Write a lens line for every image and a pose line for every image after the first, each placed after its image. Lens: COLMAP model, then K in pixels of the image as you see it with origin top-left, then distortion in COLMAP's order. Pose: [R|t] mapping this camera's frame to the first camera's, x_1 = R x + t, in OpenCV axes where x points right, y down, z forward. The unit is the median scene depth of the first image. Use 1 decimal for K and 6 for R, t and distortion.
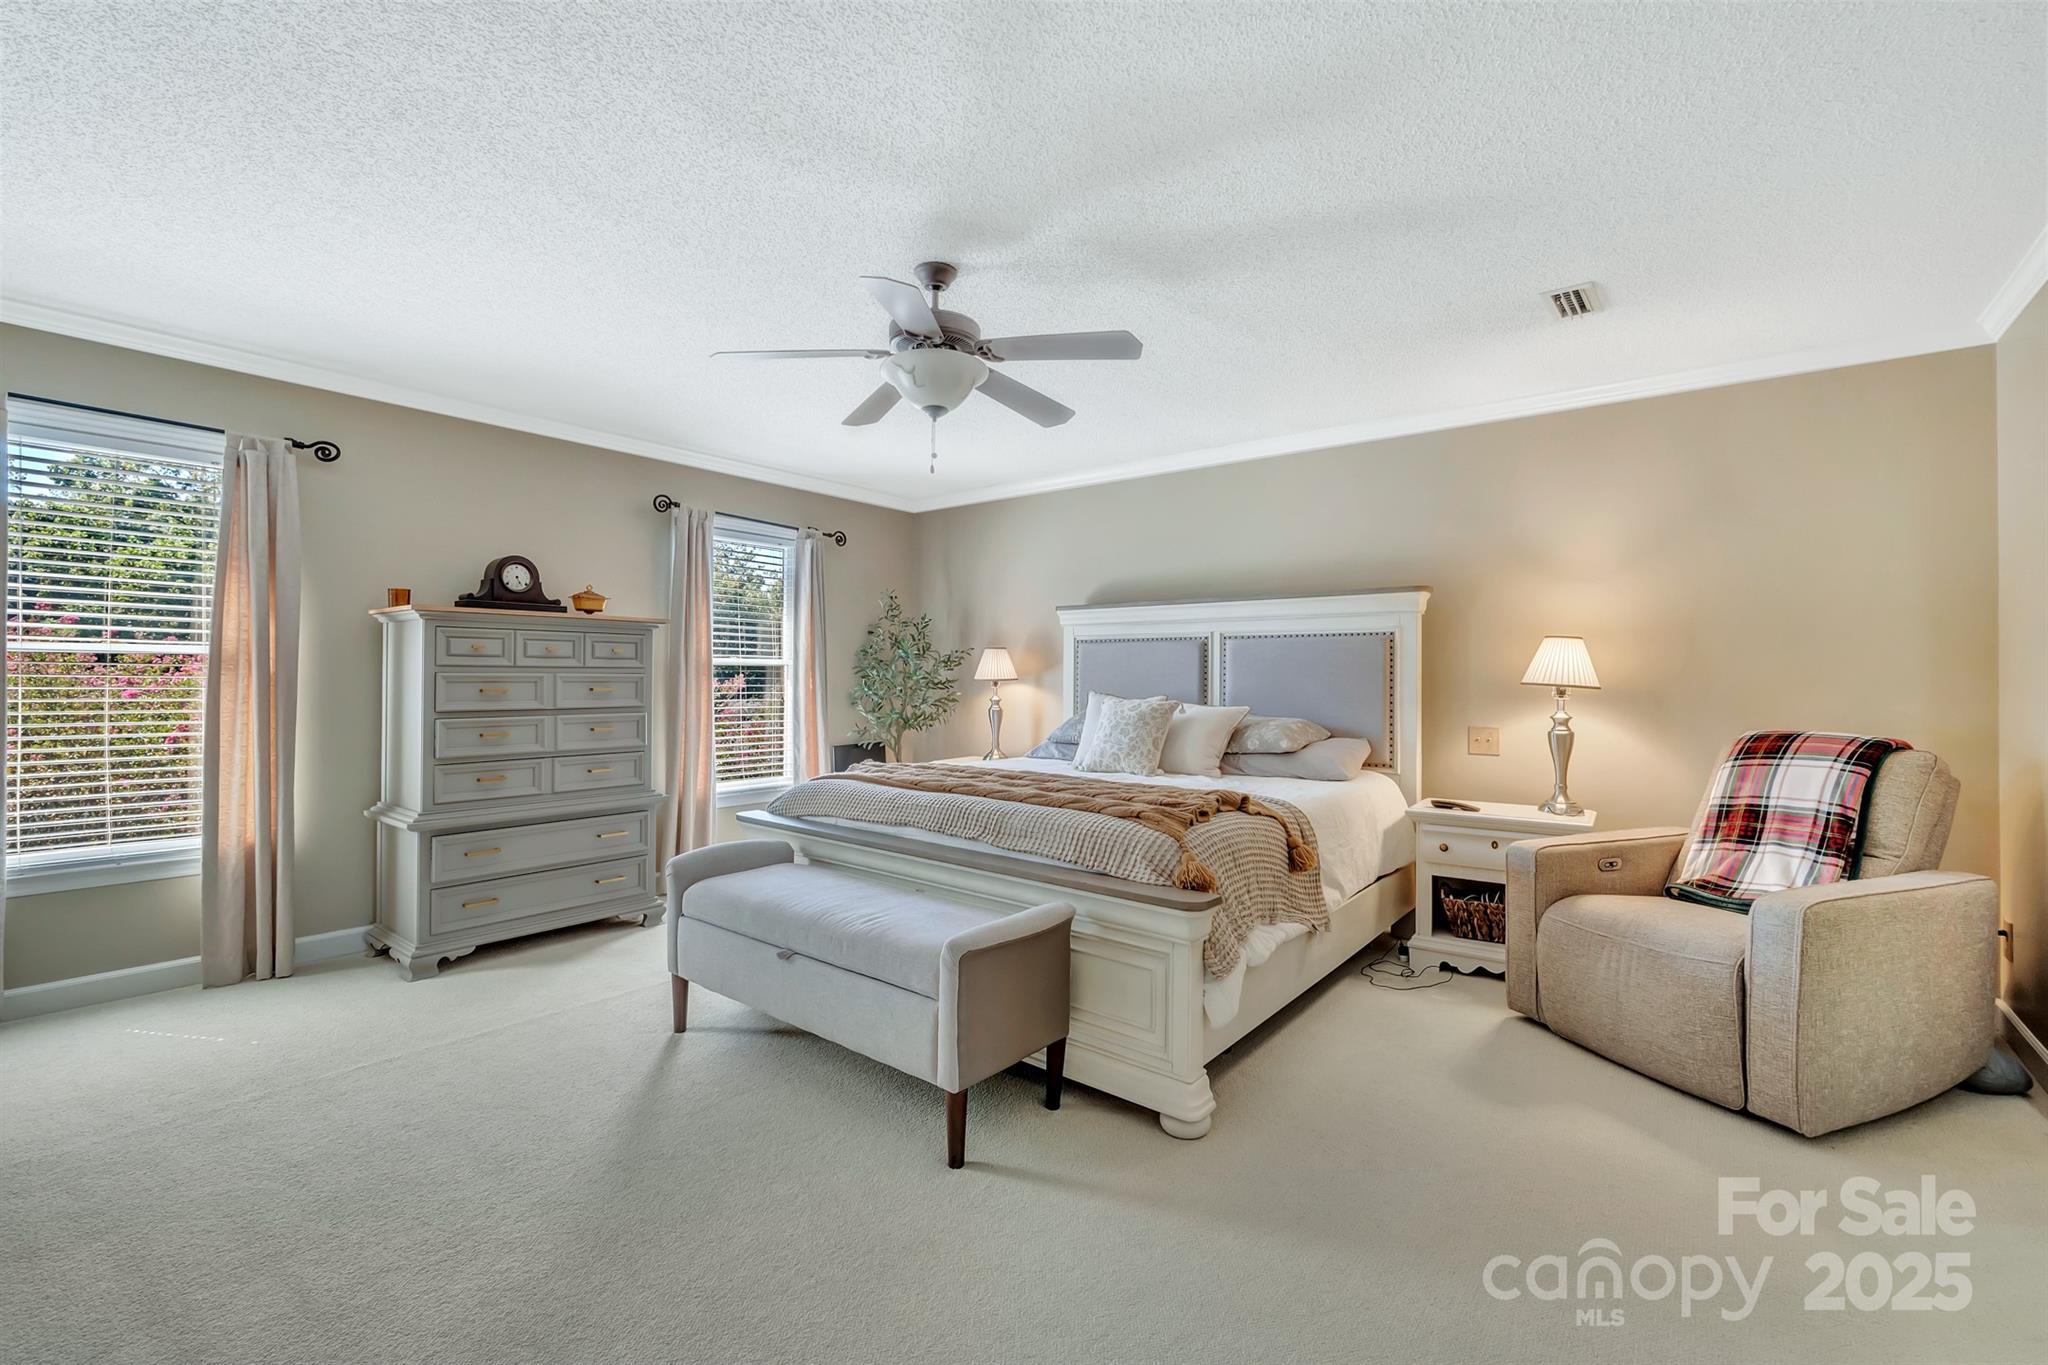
lens RADIAL K [[873.0, 0, 1036.9], [0, 873.0, 679.1], [0, 0, 1]] dist [-0.003878, -0.000778]
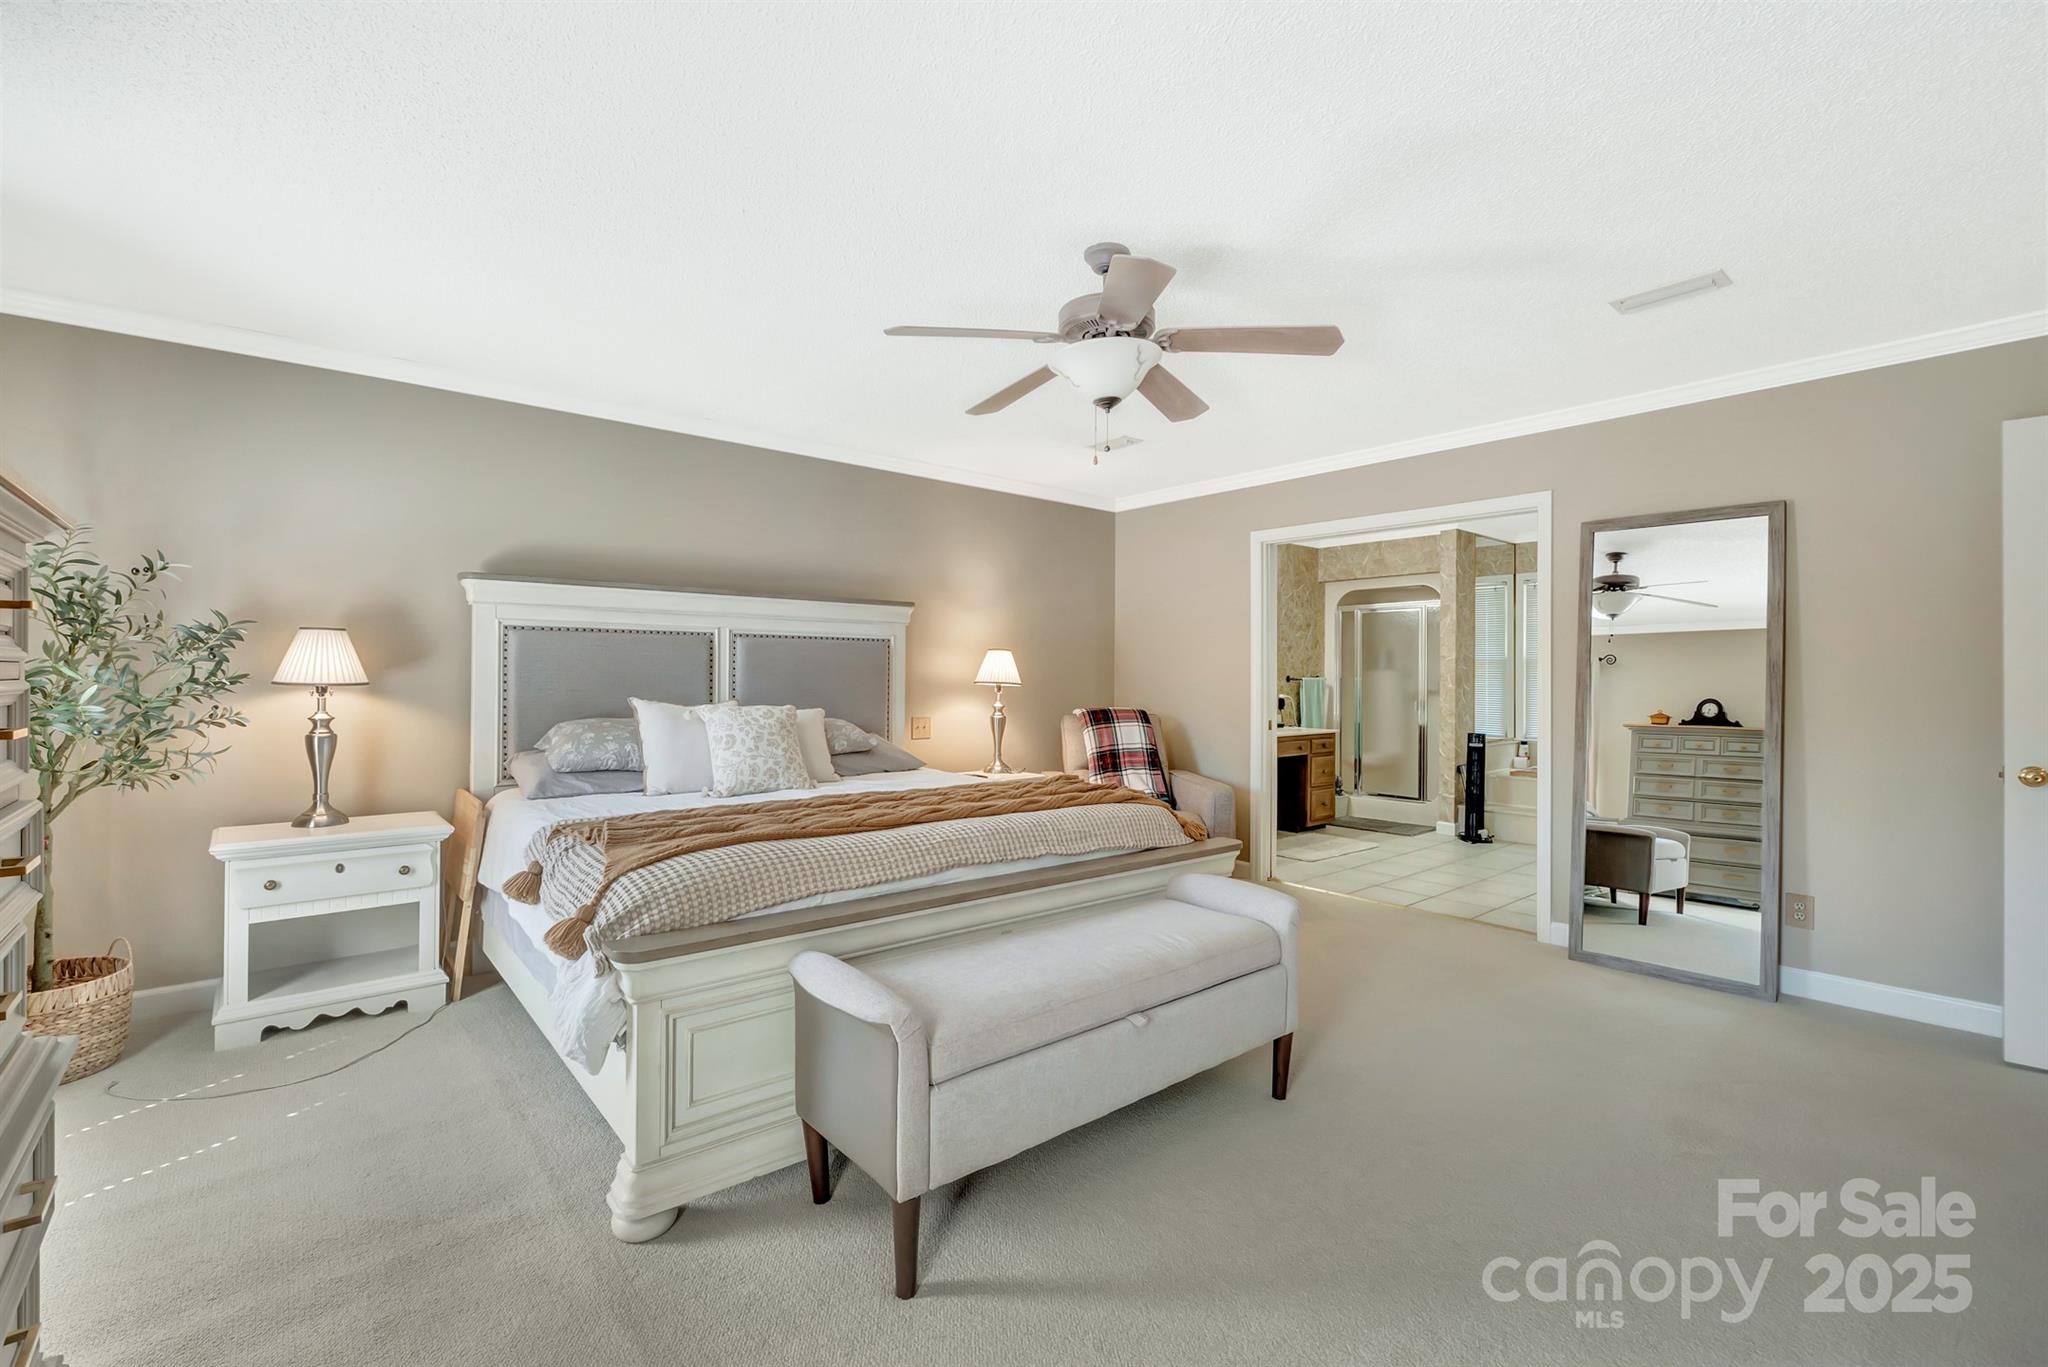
lens RADIAL K [[873.0, 0, 1030.6], [0, 873.0, 680.8], [0, 0, 1]] dist [-0.003878, -0.000778]
pose [[0.195473, -0.007968, 0.980677, -0.618836], [0.000007, 0.999967, 0.008123, -0.007408], [-0.980709, -0.001581, 0.195467, 0.518566]]
